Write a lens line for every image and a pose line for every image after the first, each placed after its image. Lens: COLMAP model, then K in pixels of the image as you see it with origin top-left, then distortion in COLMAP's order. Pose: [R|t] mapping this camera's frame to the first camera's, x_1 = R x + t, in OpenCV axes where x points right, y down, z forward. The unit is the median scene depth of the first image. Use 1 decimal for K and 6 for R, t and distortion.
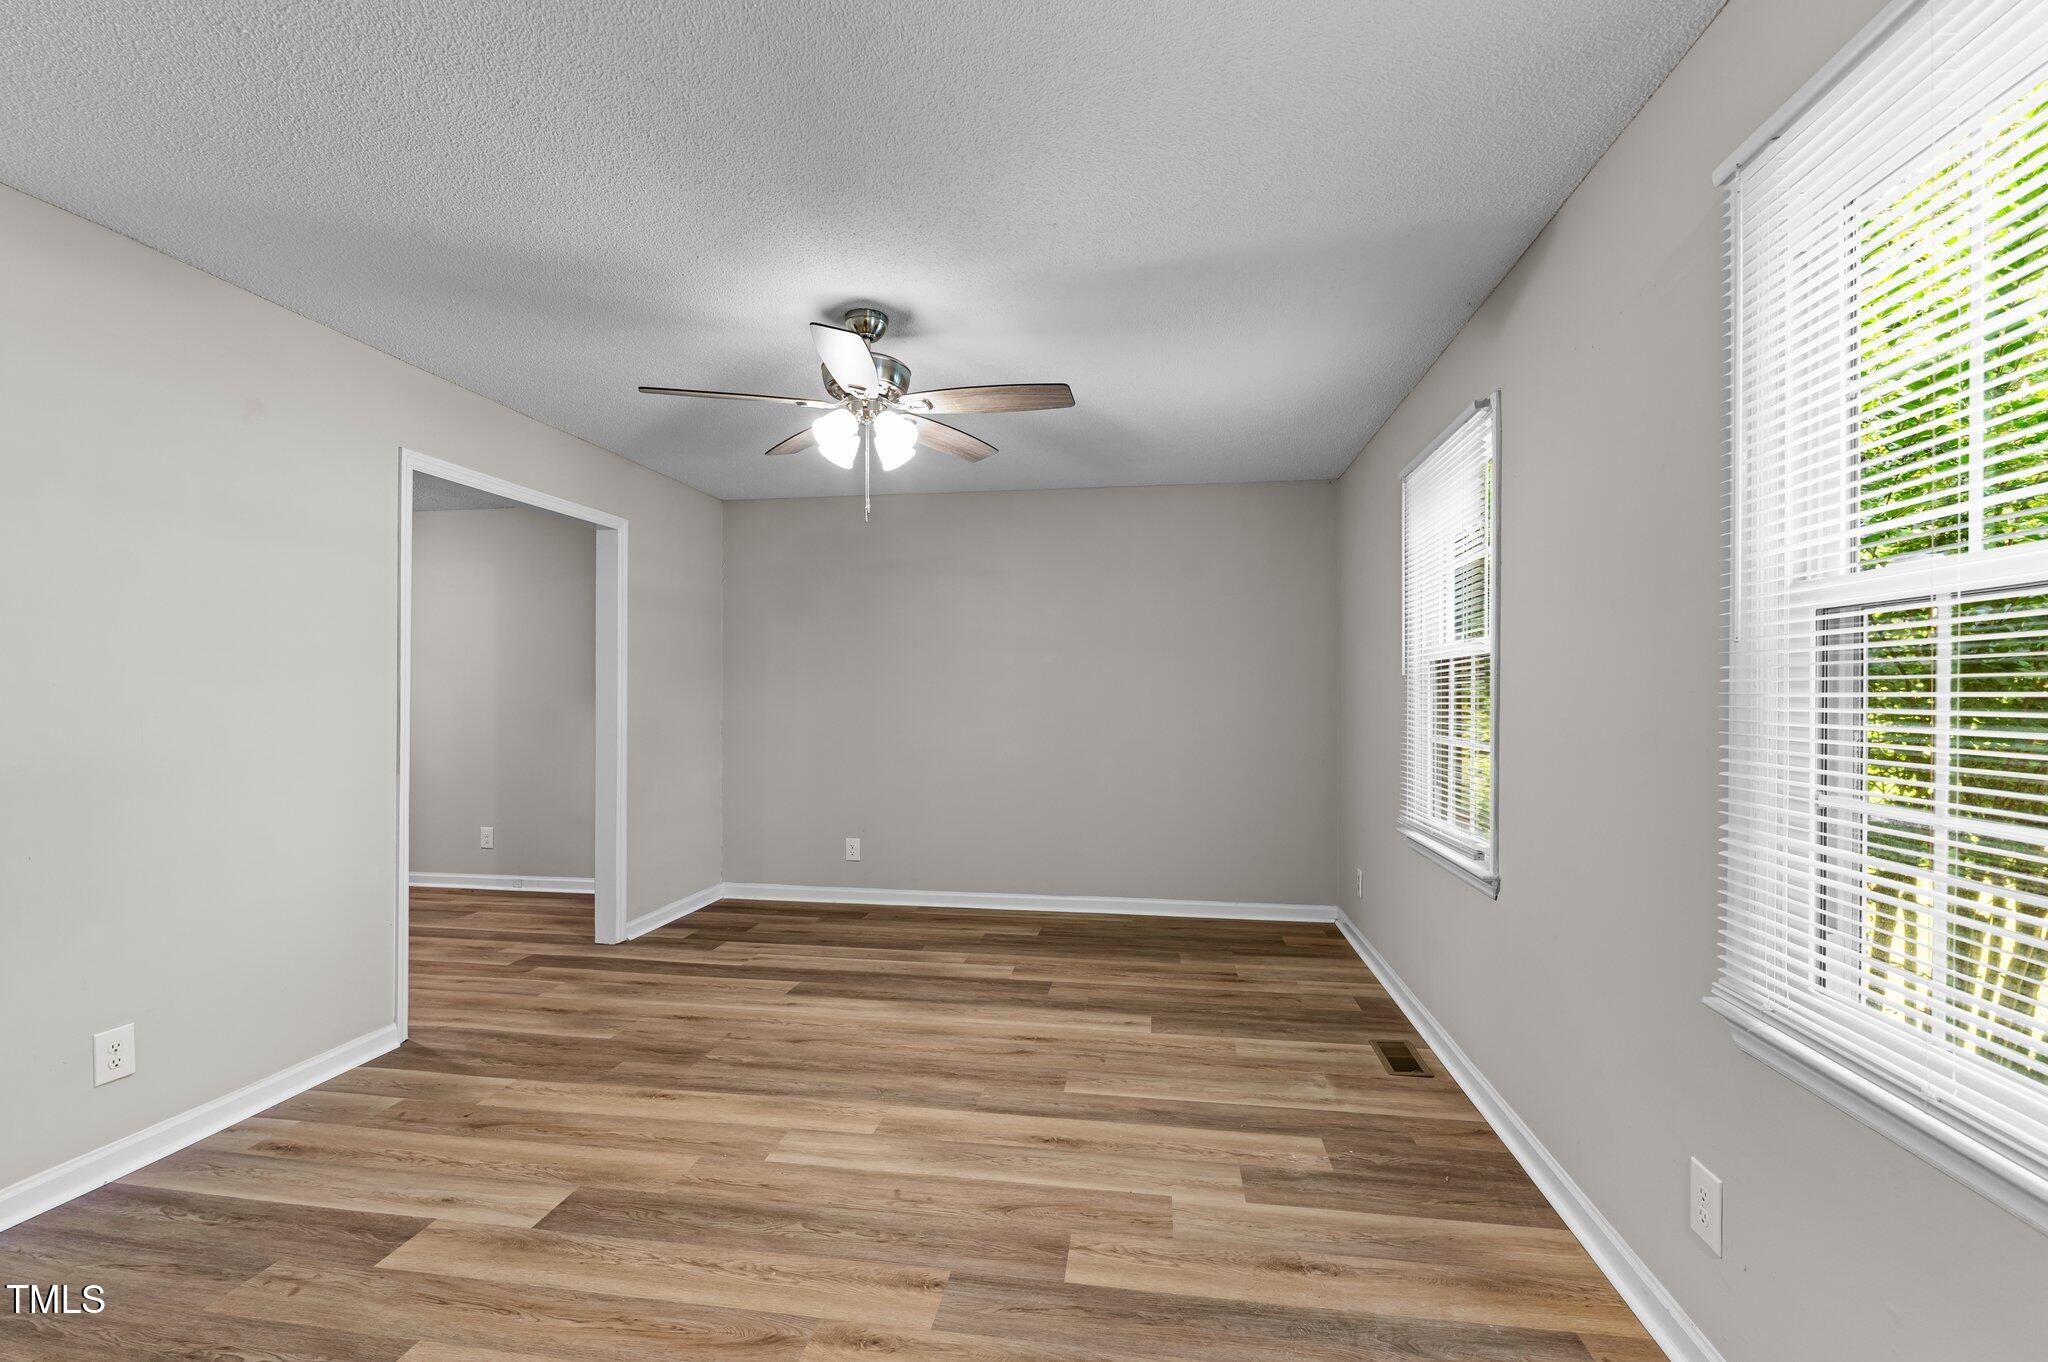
lens RADIAL K [[901.9, 0, 1021.2], [0, 901.9, 675.2], [0, 0, 1]] dist [0.000019, -0.000617]
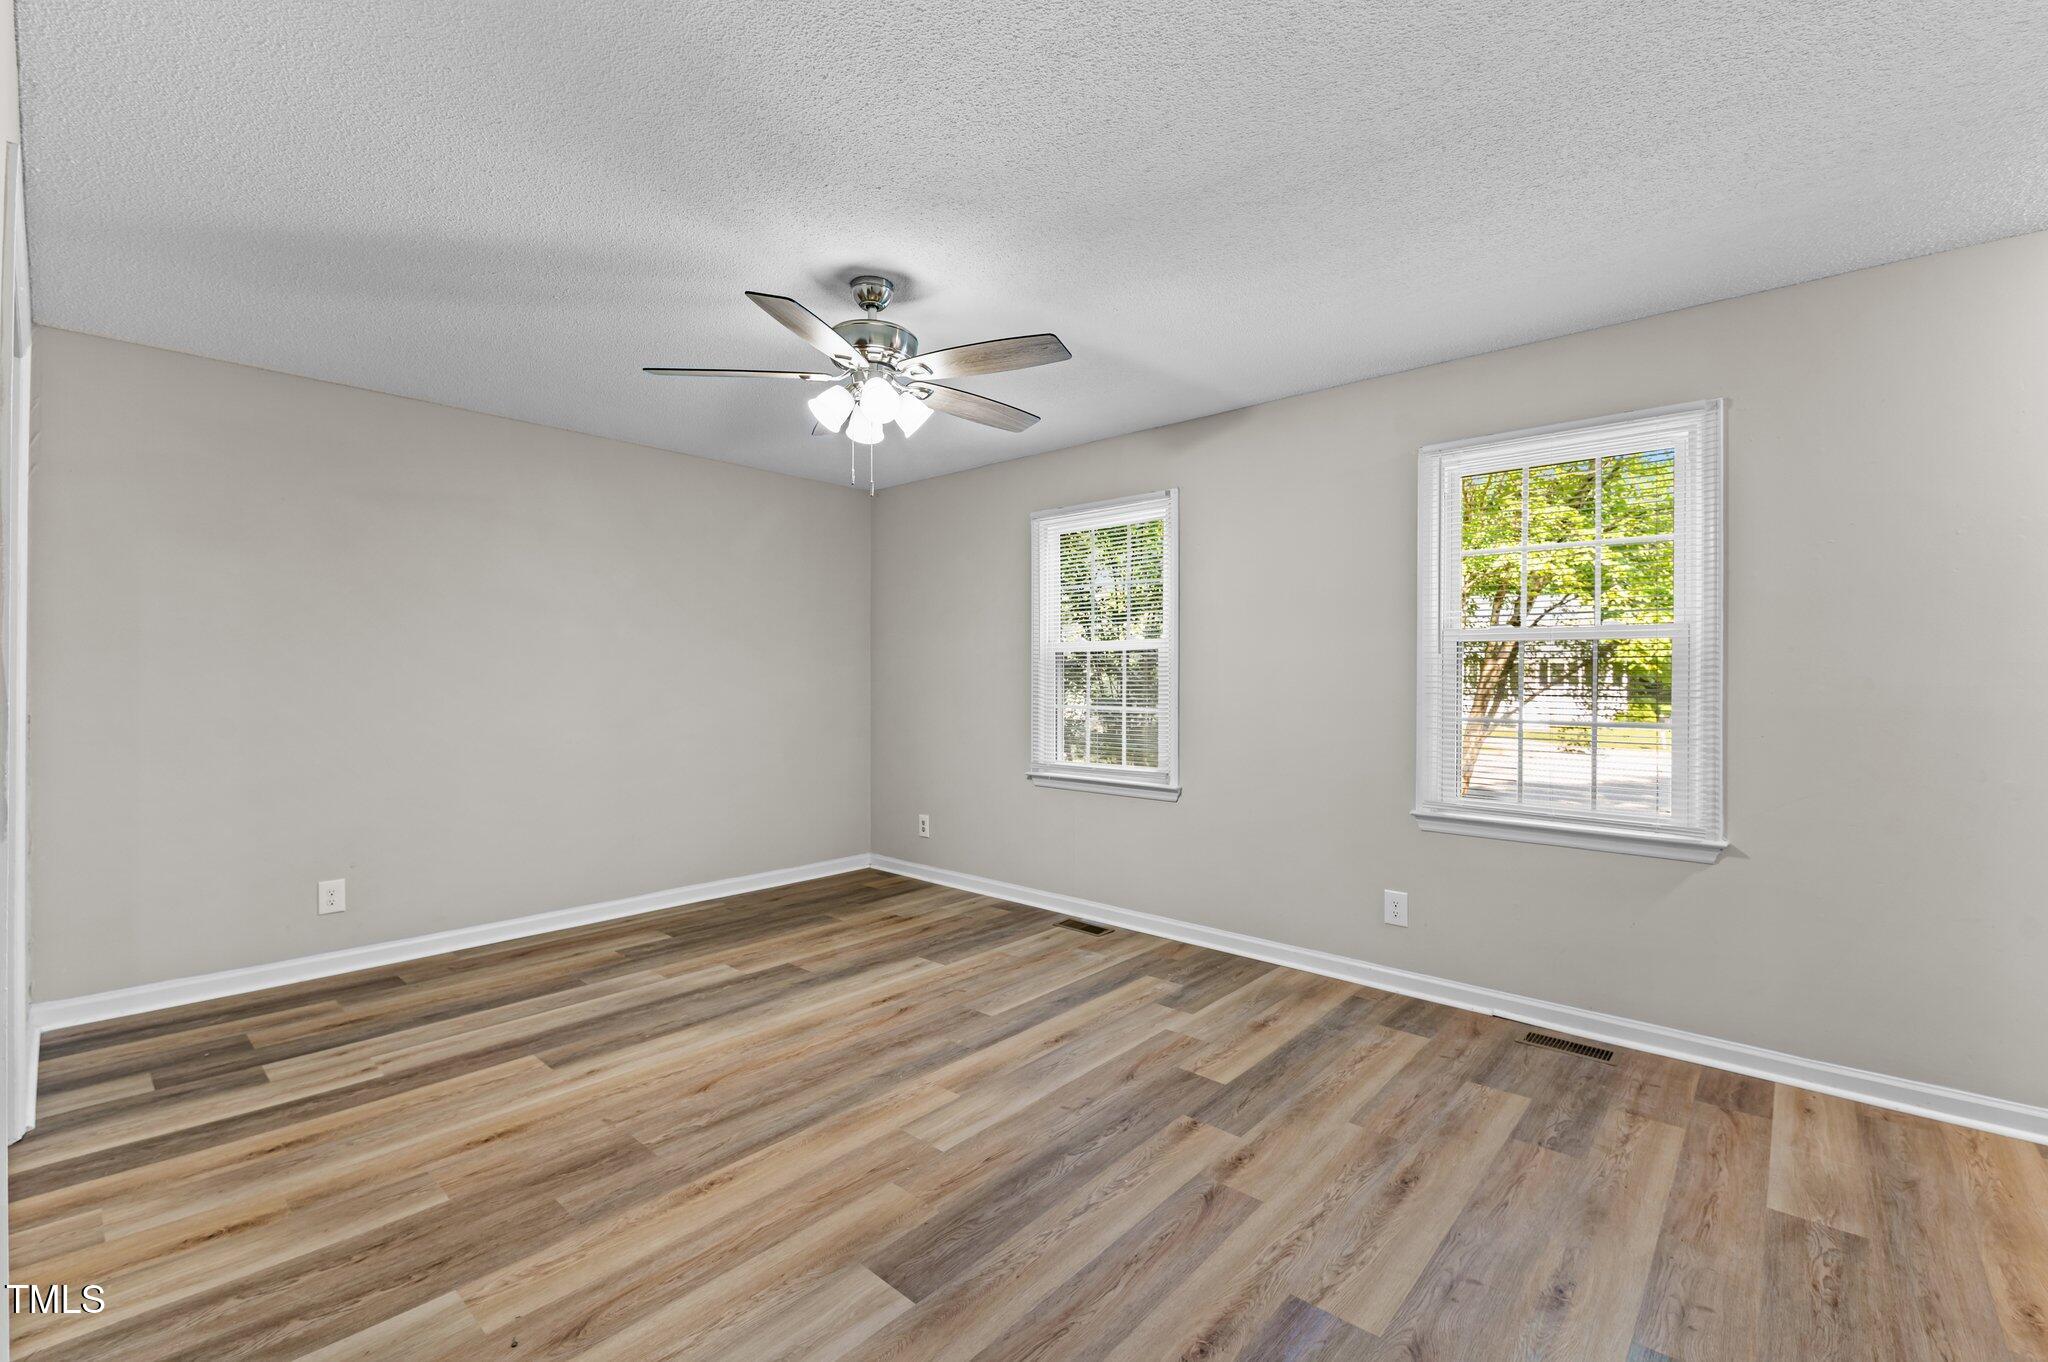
lens RADIAL K [[860.8, 0, 1024.0], [0, 860.8, 681.0], [0, 0, 1]] dist [0.002903, -0.006887]
pose [[0.545554, -0.005050, 0.838061, -0.788467], [-0.020100, 0.999615, 0.019108, -0.002131], [-0.837835, -0.027270, 0.545242, 0.320471]]
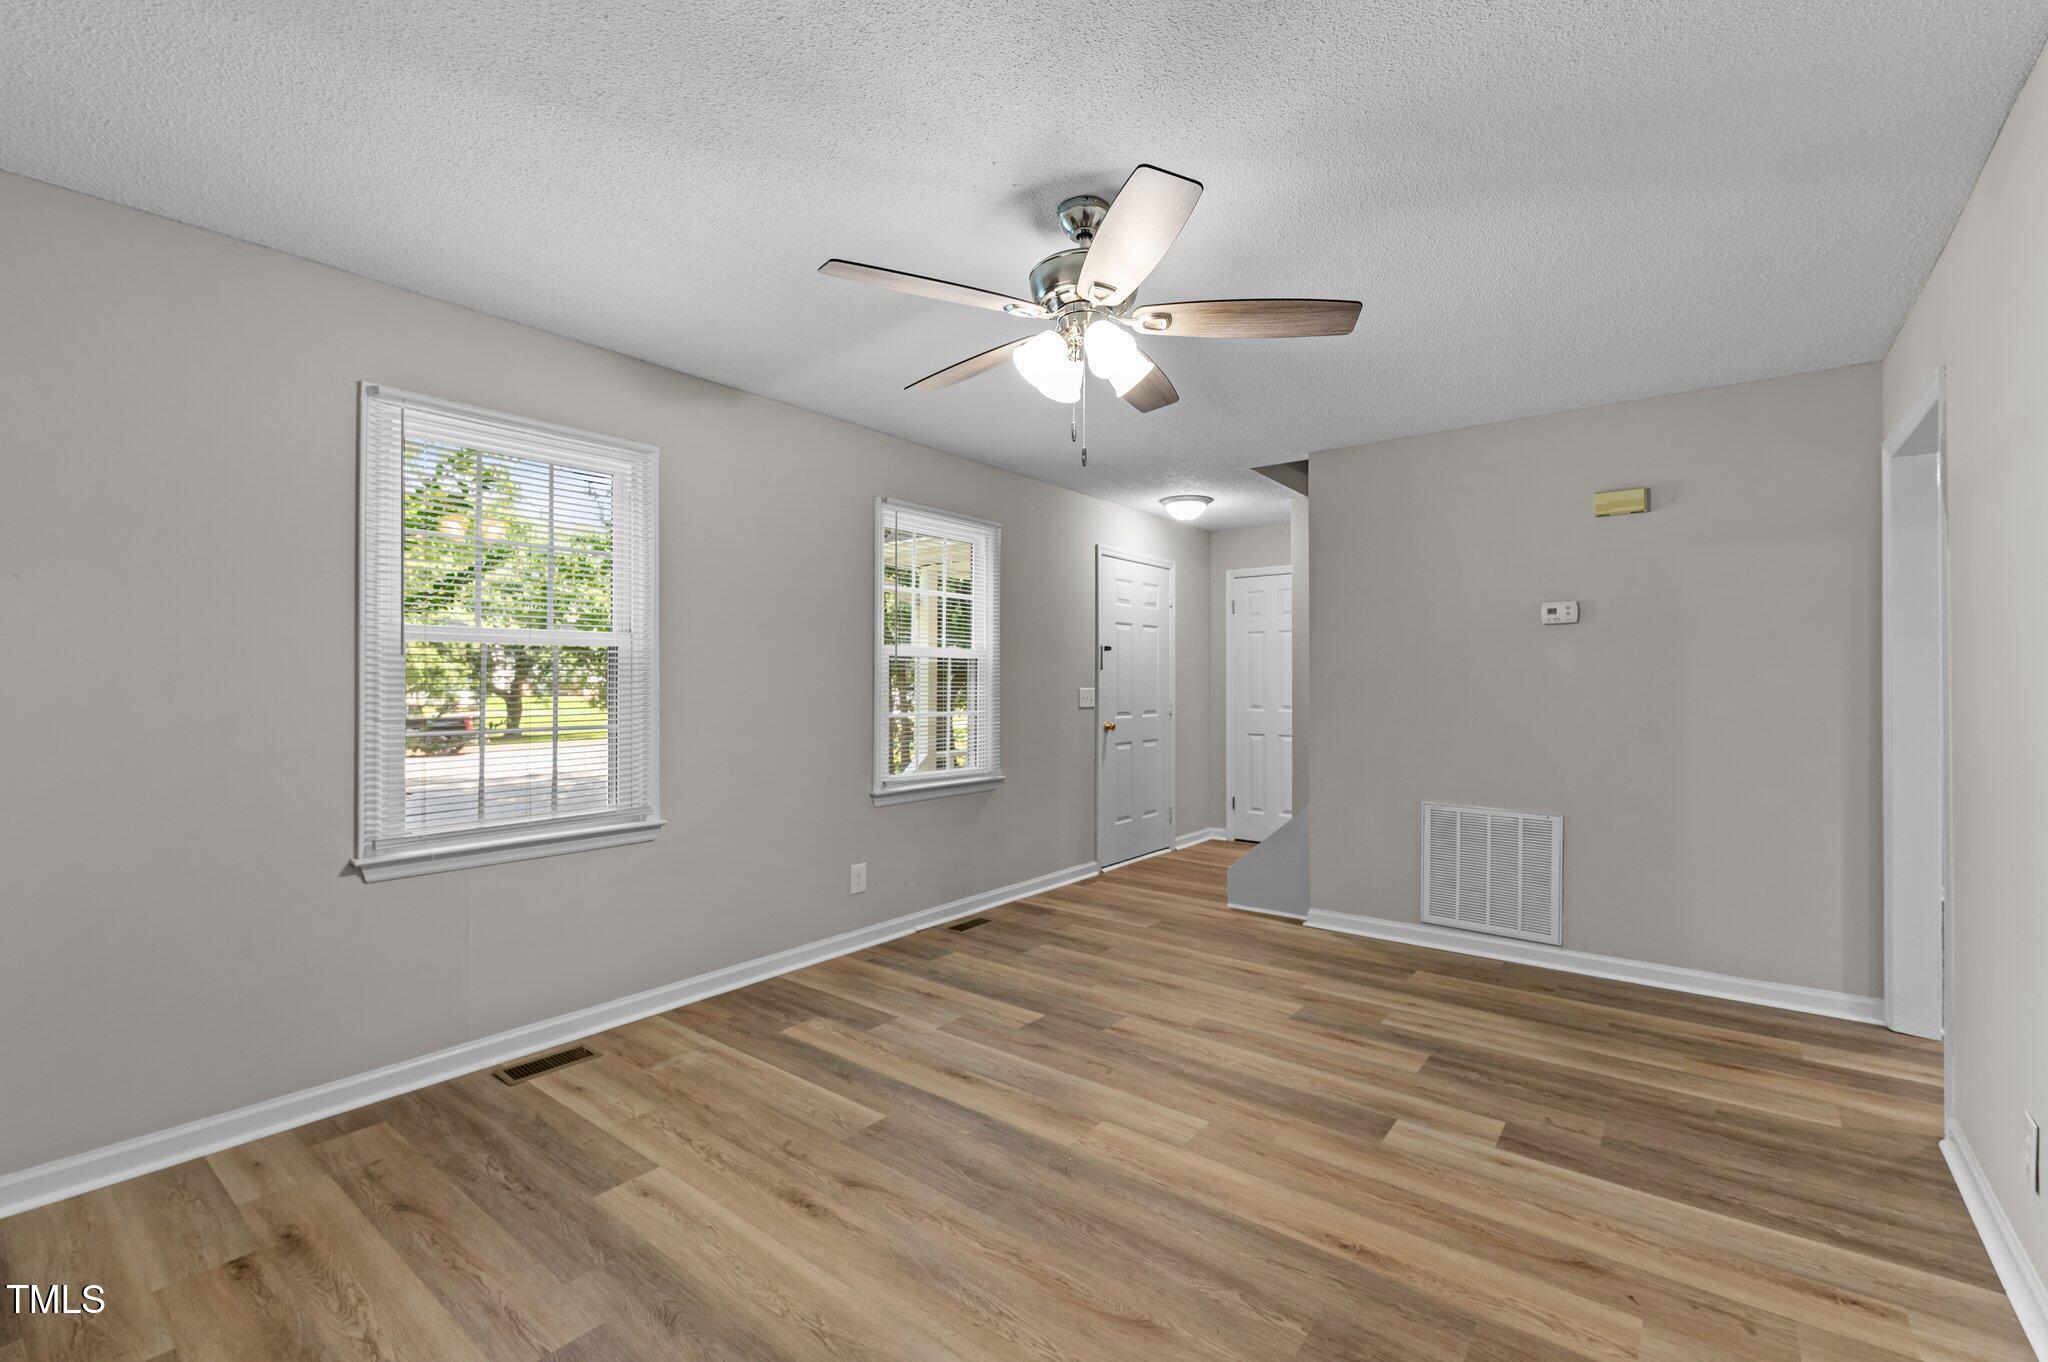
lens RADIAL K [[901.9, 0, 1021.2], [0, 901.9, 675.2], [0, 0, 1]] dist [0.000019, -0.000617]
pose [[-0.876389, -0.000603, 0.481604, -0.459328], [-0.013924, 0.999613, -0.024086, 0.031549], [-0.481403, -0.027815, -0.876058, 1.567366]]
